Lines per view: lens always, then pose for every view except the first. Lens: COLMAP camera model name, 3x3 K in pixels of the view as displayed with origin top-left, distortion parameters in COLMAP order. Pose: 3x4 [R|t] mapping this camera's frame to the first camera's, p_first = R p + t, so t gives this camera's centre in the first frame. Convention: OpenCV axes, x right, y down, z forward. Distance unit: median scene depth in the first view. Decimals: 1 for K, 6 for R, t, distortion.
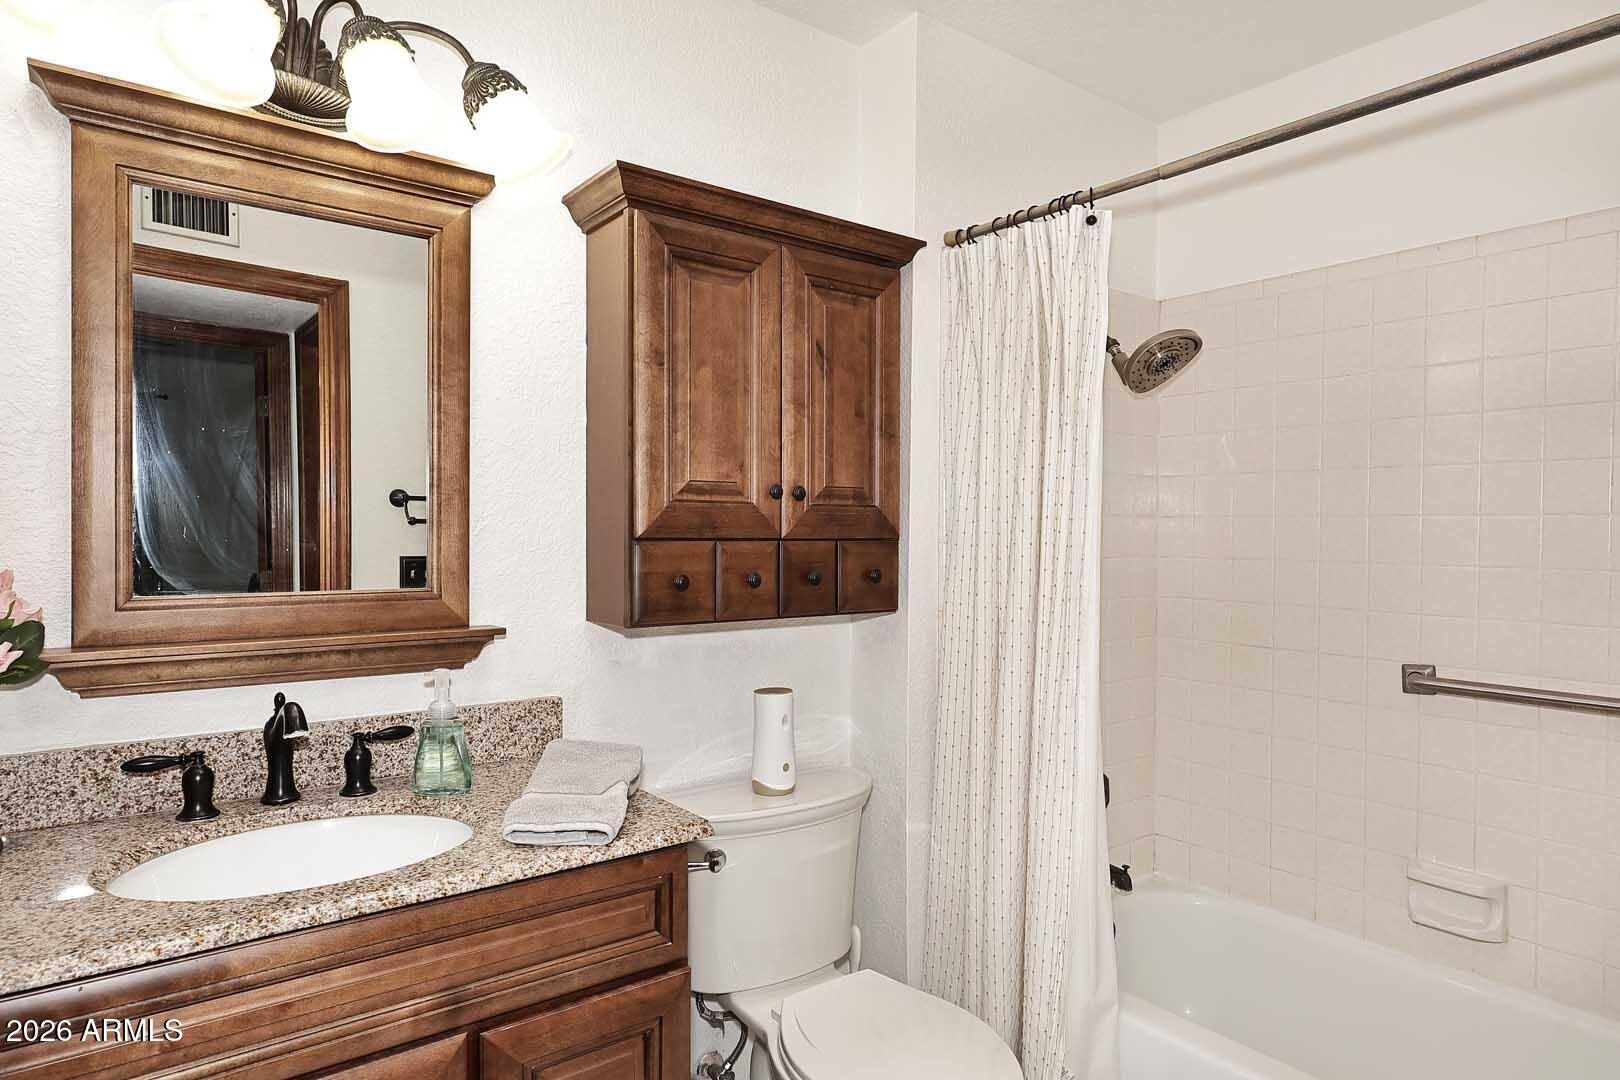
lens RADIAL K [[967.7, 0, 815.1], [0, 967.7, 535.9], [0, 0, 1]] dist [0.014938, -0.000332]
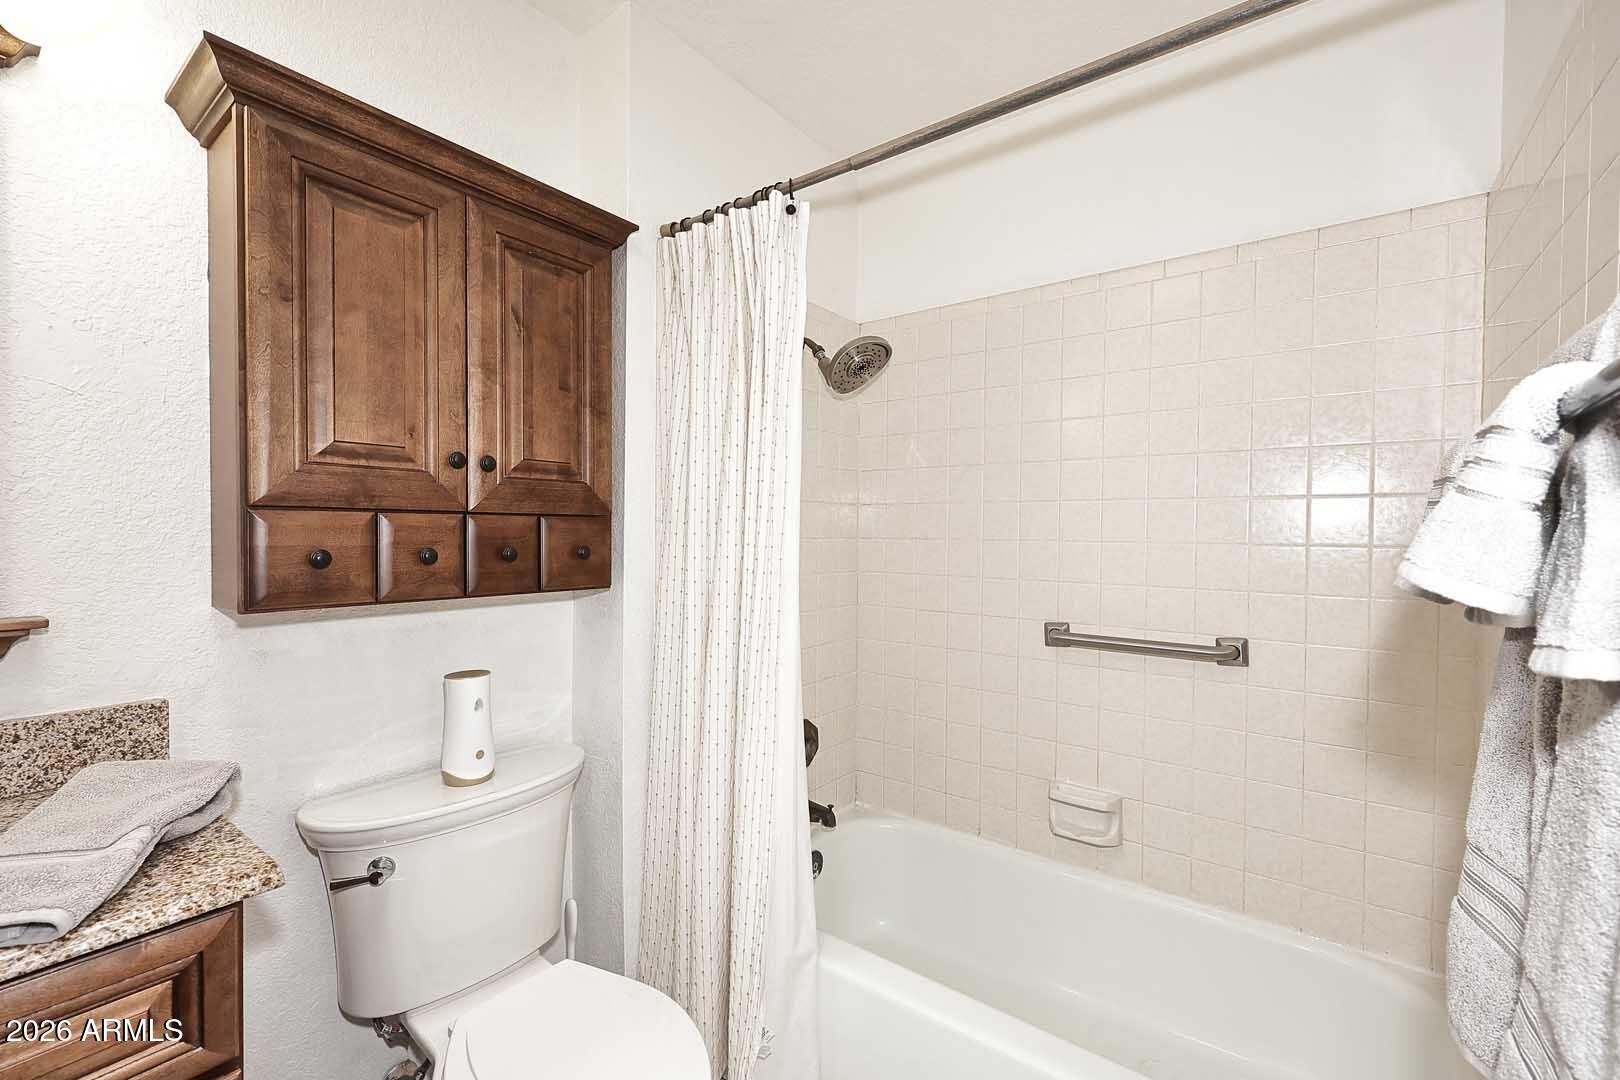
lens RADIAL K [[689.0, 0, 810.0], [0, 689.0, 540.0], [0, 0, 1]] dist [0.023692, -0.000211]
pose [[0.968208, -0.003015, 0.250128, 0.114805], [0.002005, 0.999989, 0.004293, 0.027027], [-0.250139, -0.003655, 0.968203, 0.265945]]
